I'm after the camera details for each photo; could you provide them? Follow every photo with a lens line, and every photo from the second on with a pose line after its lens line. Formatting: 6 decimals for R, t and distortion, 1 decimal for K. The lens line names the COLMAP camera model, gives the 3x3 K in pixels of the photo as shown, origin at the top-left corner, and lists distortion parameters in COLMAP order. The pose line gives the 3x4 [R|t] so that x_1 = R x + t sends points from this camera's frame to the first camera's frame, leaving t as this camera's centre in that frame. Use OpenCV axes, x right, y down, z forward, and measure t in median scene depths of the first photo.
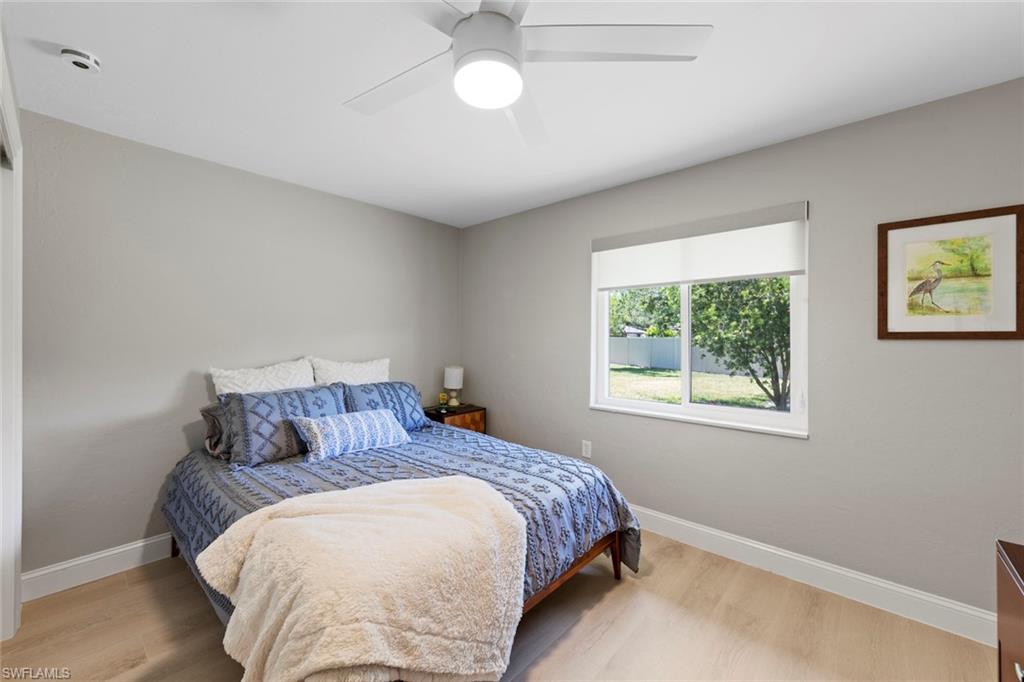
lens RADIAL K [[399.4, 0, 512.3], [0, 399.4, 337.3], [0, 0, 1]] dist [0.009328, -0.000127]
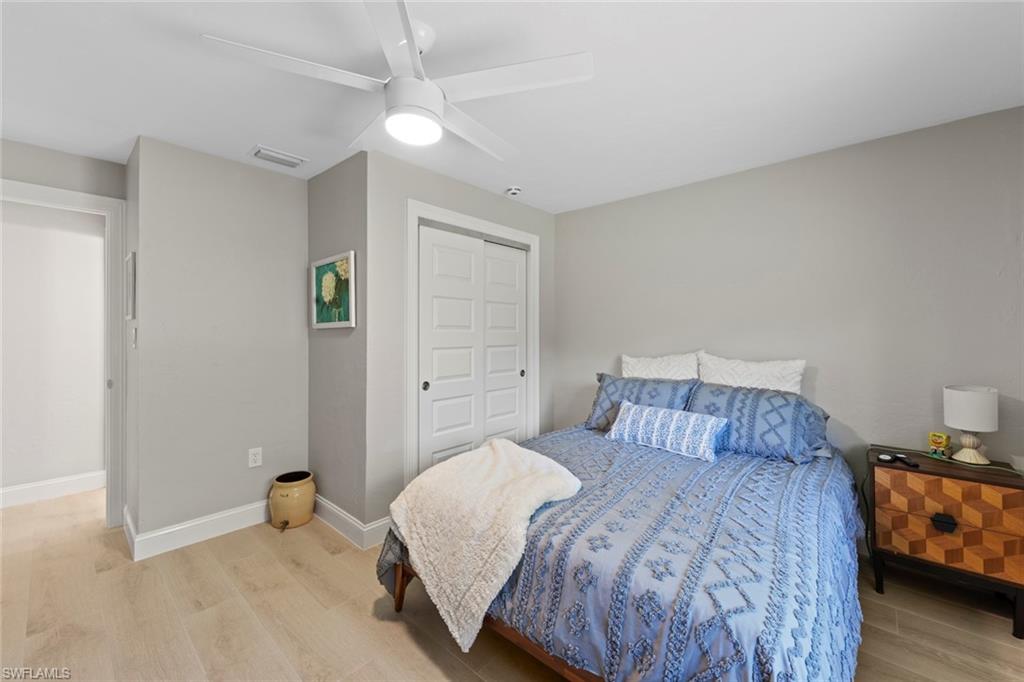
lens RADIAL K [[399.4, 0, 512.3], [0, 399.4, 337.3], [0, 0, 1]] dist [0.009328, -0.000127]
pose [[0.003043, 0.002746, -0.999992, 0.523688], [0.000589, 0.999996, 0.002748, 0.011464], [0.999995, -0.000598, 0.003041, 0.575276]]
